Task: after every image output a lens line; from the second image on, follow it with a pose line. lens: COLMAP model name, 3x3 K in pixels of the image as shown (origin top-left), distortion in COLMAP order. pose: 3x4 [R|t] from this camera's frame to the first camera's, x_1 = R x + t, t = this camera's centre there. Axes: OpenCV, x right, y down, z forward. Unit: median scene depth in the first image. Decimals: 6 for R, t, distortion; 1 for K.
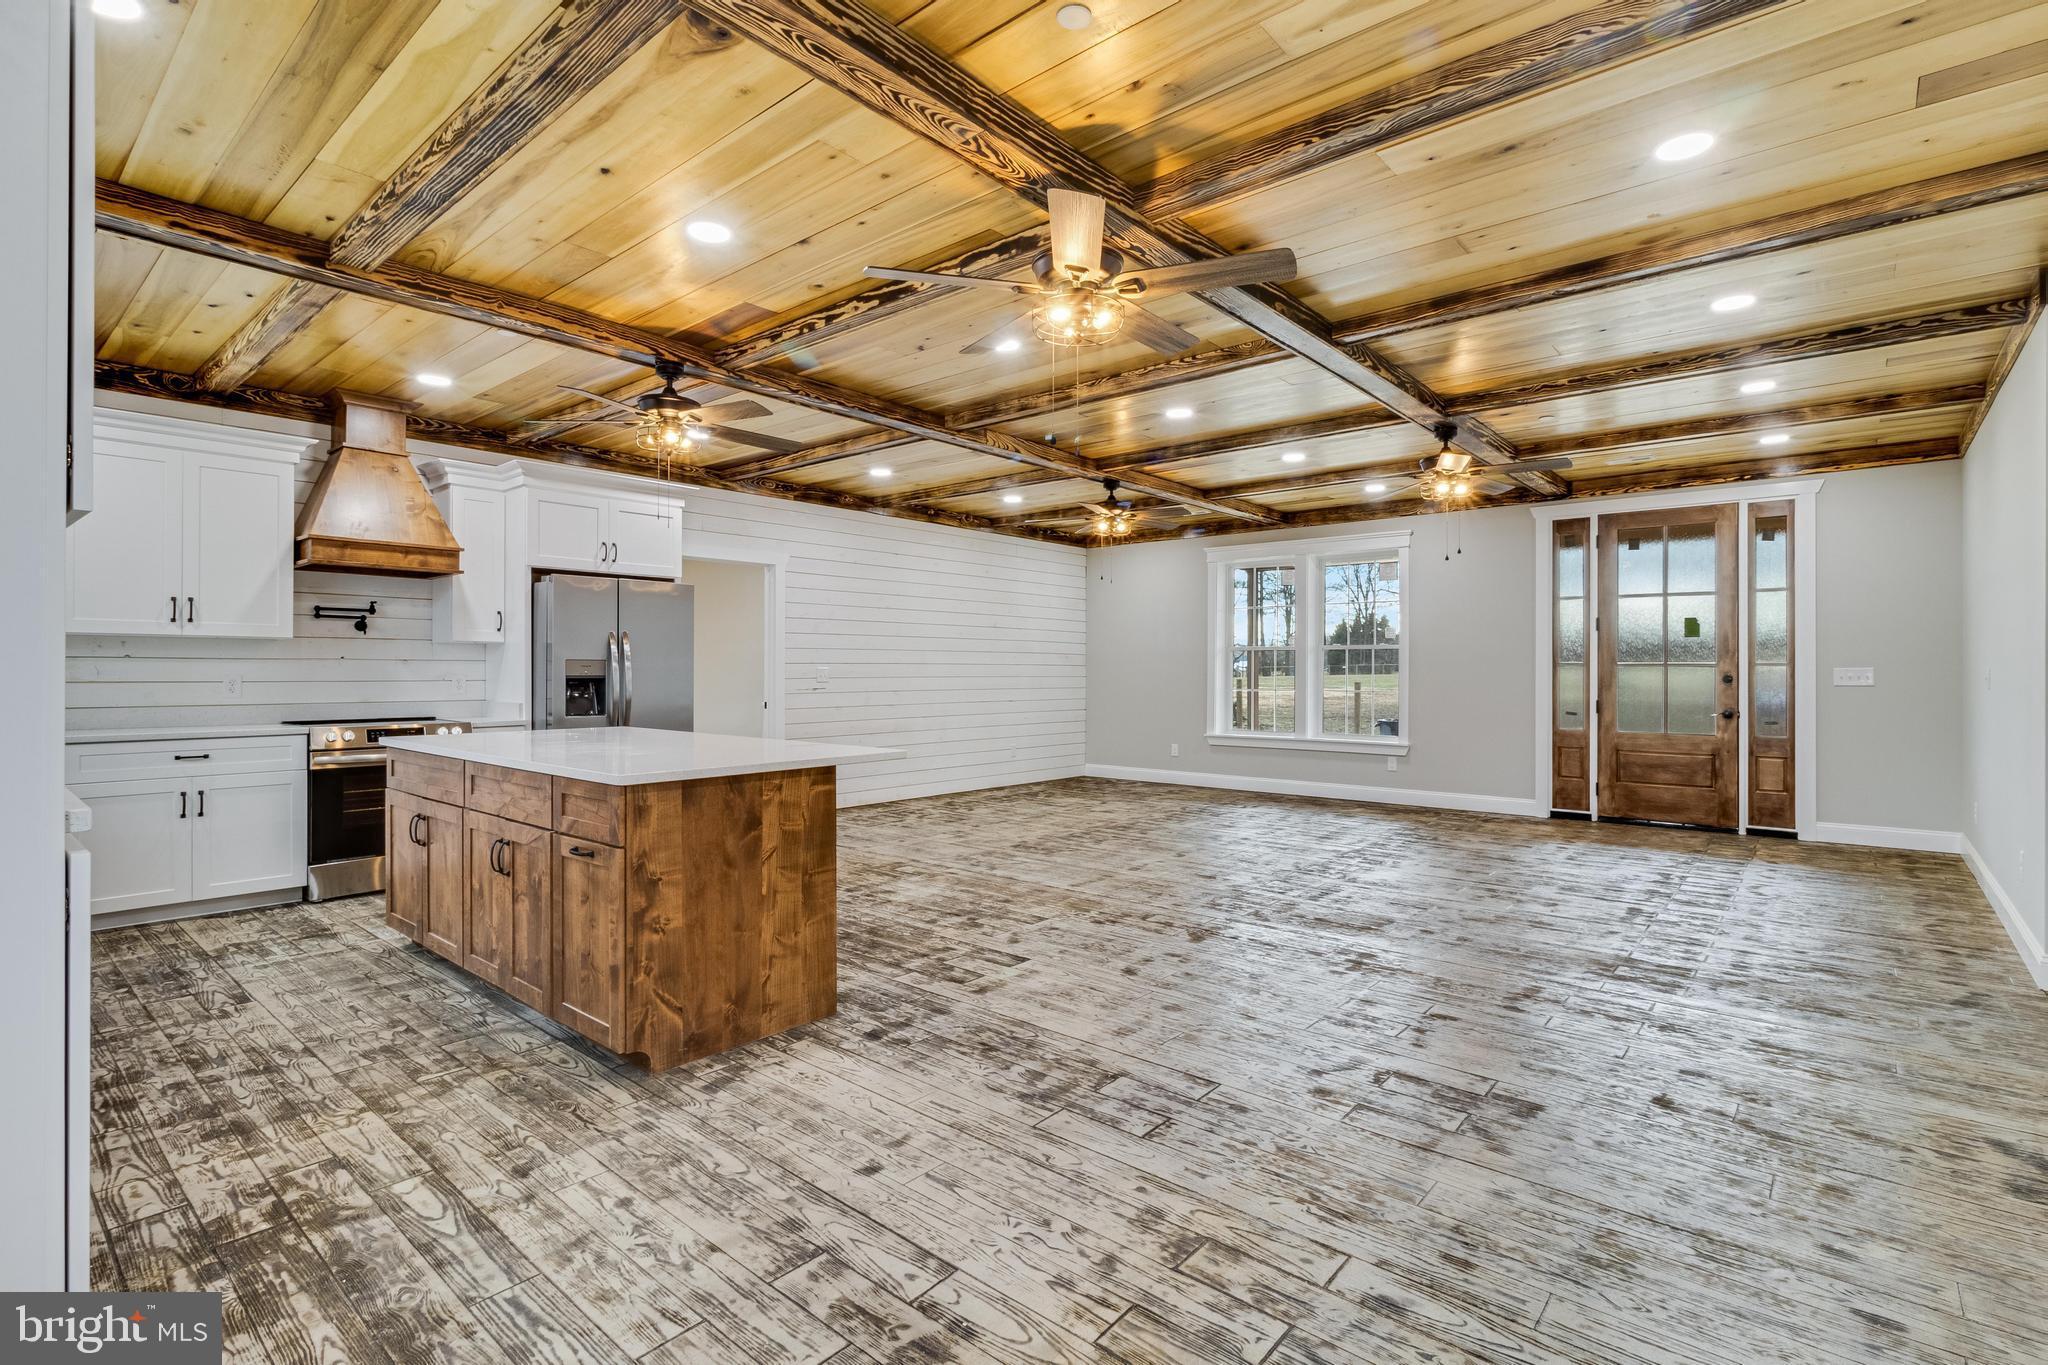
lens RADIAL K [[959.1, 0, 1022.2], [0, 959.1, 667.5], [0, 0, 1]] dist [-0.002203, -0.000494]
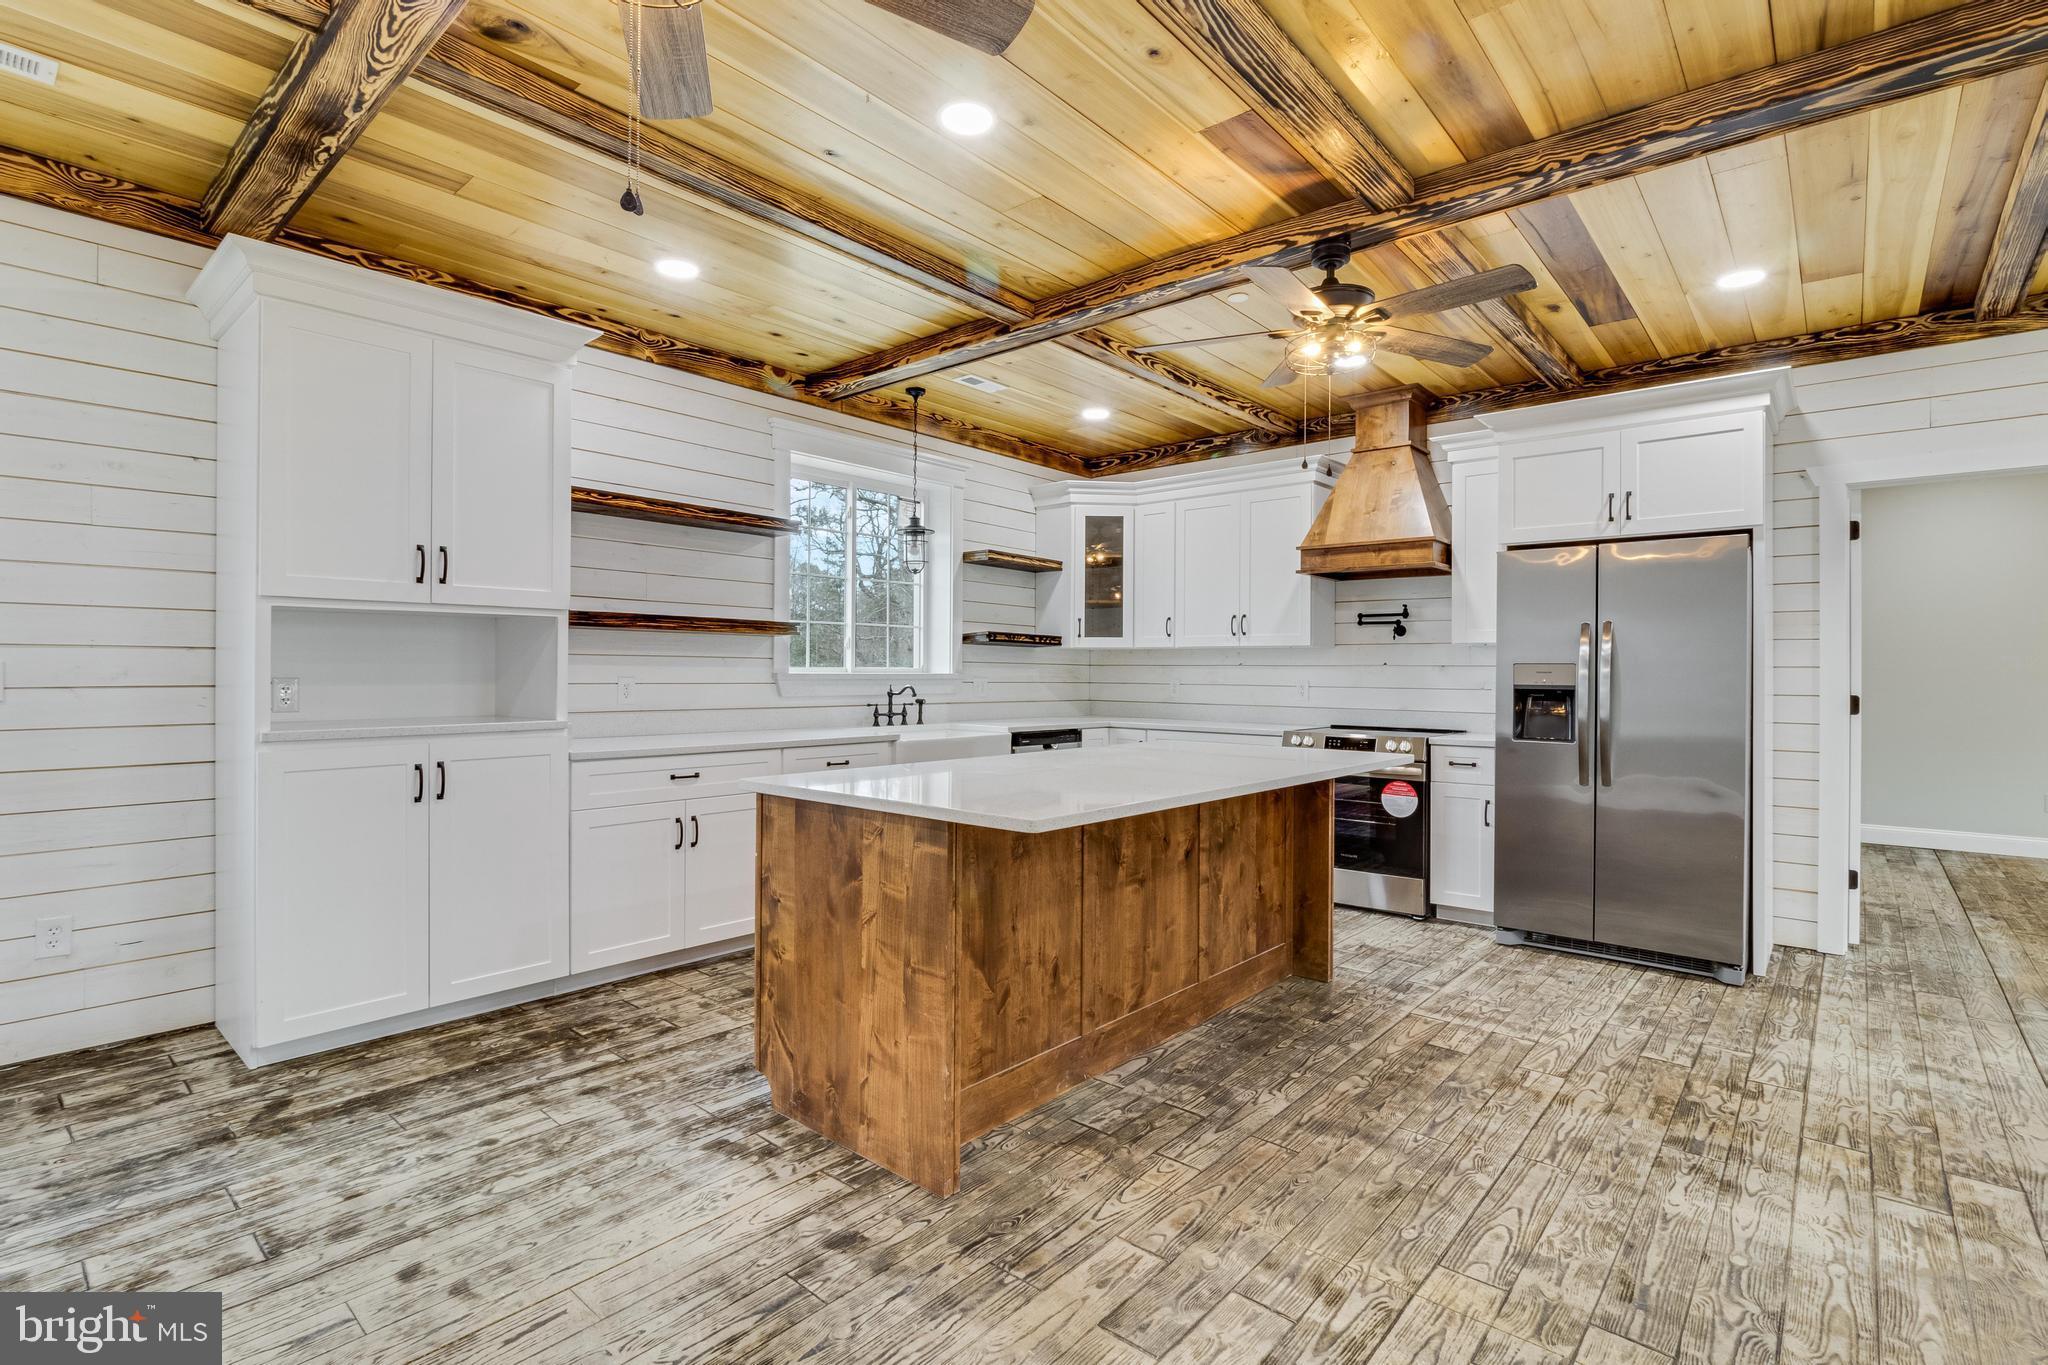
lens RADIAL K [[956.3, 0, 1029.9], [0, 956.3, 669.3], [0, 0, 1]] dist [-0.010522, 0.000476]
pose [[0.001150, -0.004167, -0.999991, 0.484578], [-0.004952, 0.999979, -0.004172, 0.001894], [0.999987, 0.004957, 0.001129, 1.118251]]
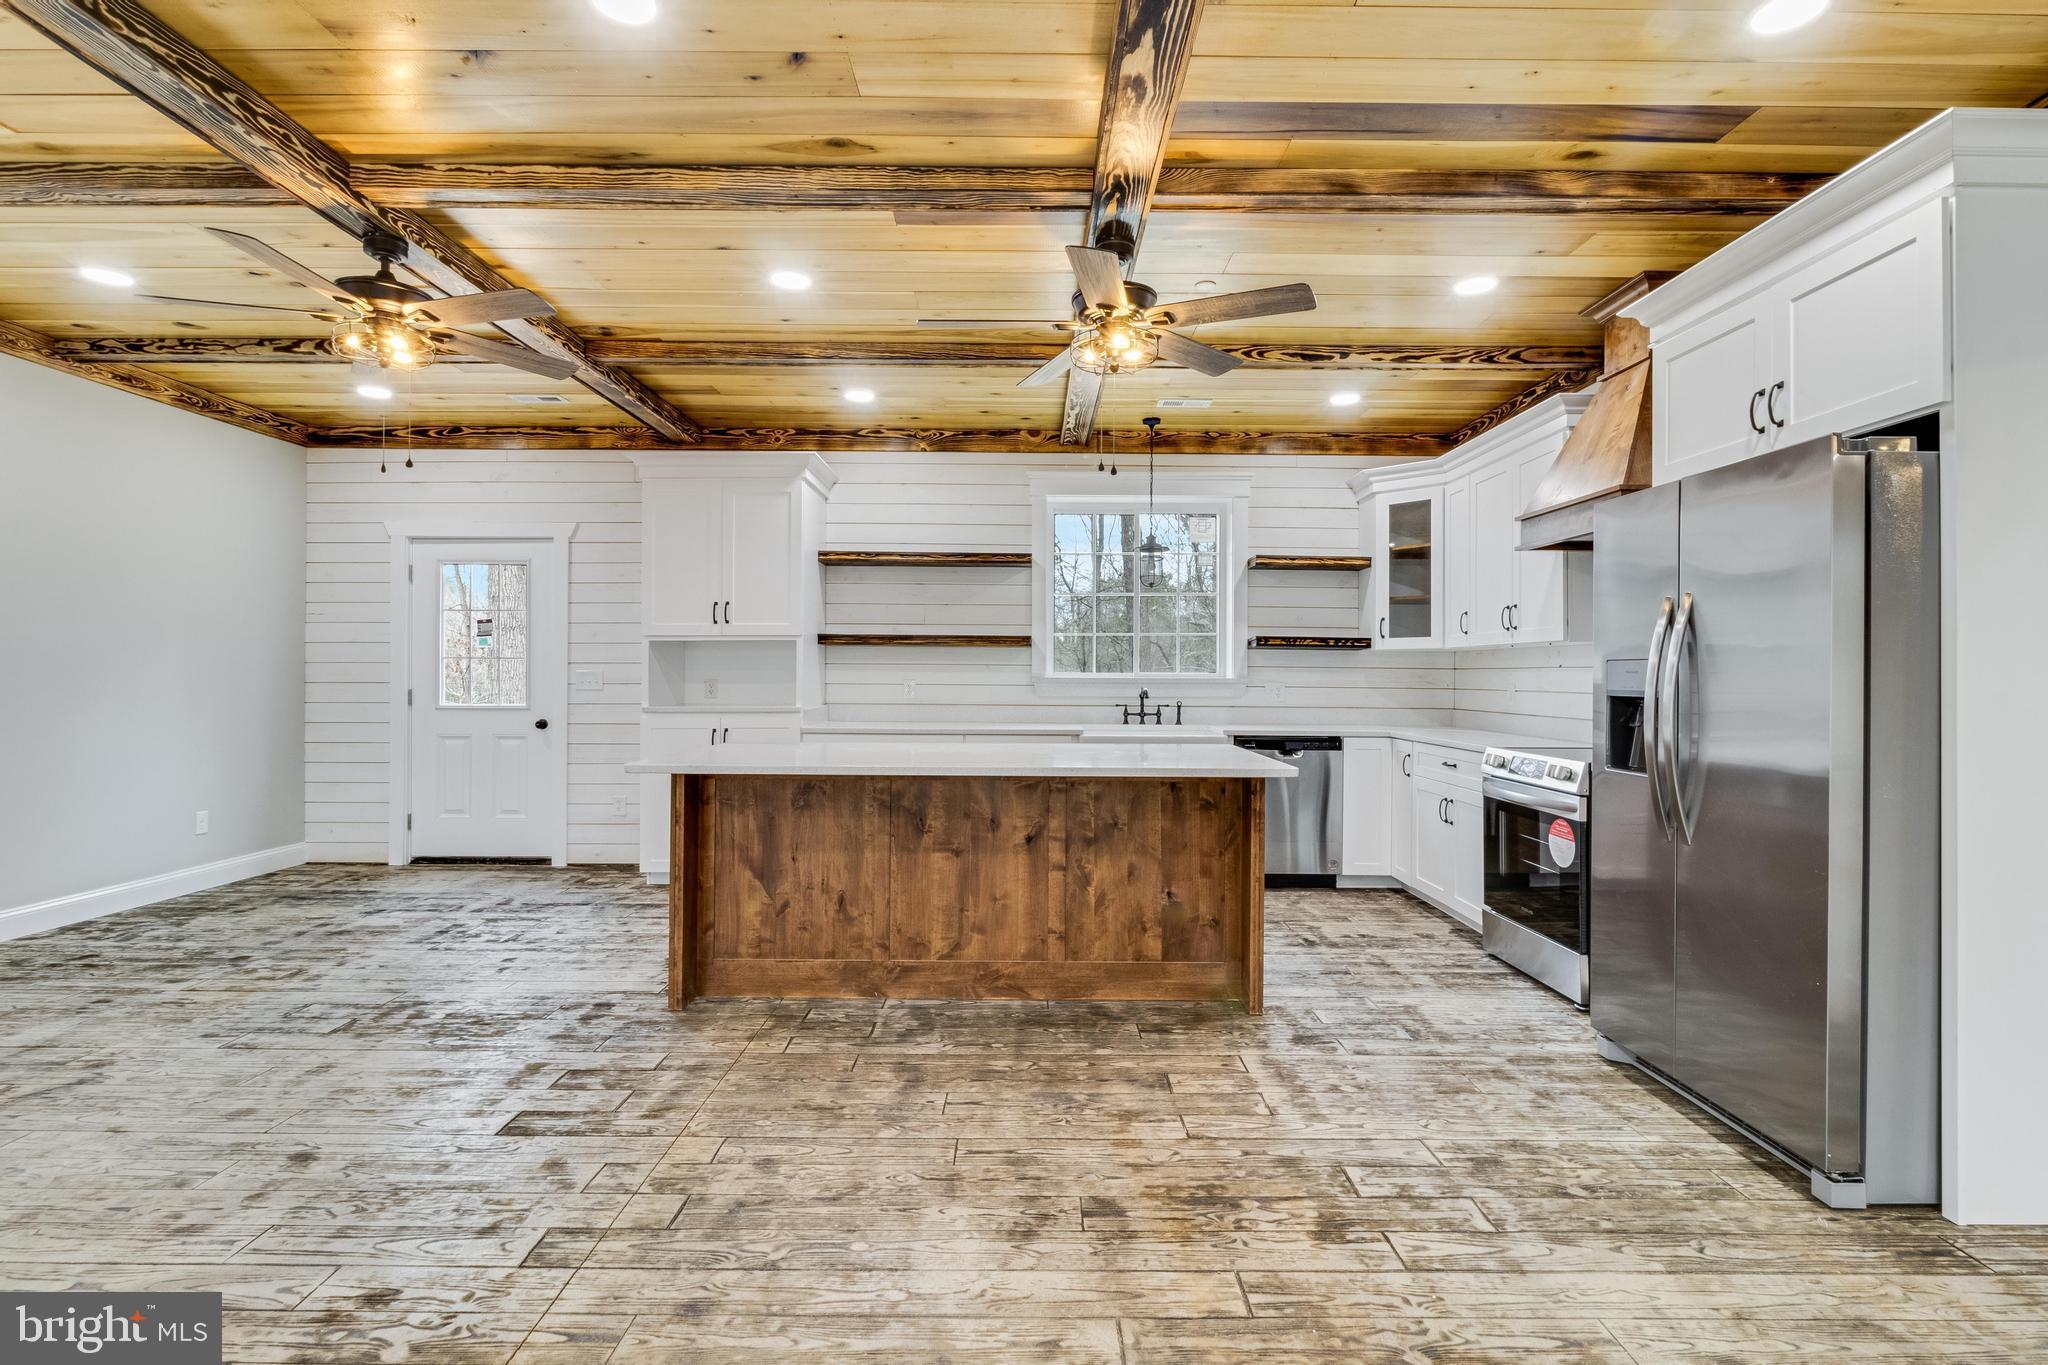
lens RADIAL K [[955.1, 0, 1029.9], [0, 955.1, 672.4], [0, 0, 1]] dist [-0.004112, -0.000720]
pose [[-0.753342, -0.007876, -0.657582, 0.198040], [-0.005137, 0.999968, -0.006092, 0.005679], [0.657609, -0.001211, -0.753359, 2.137950]]
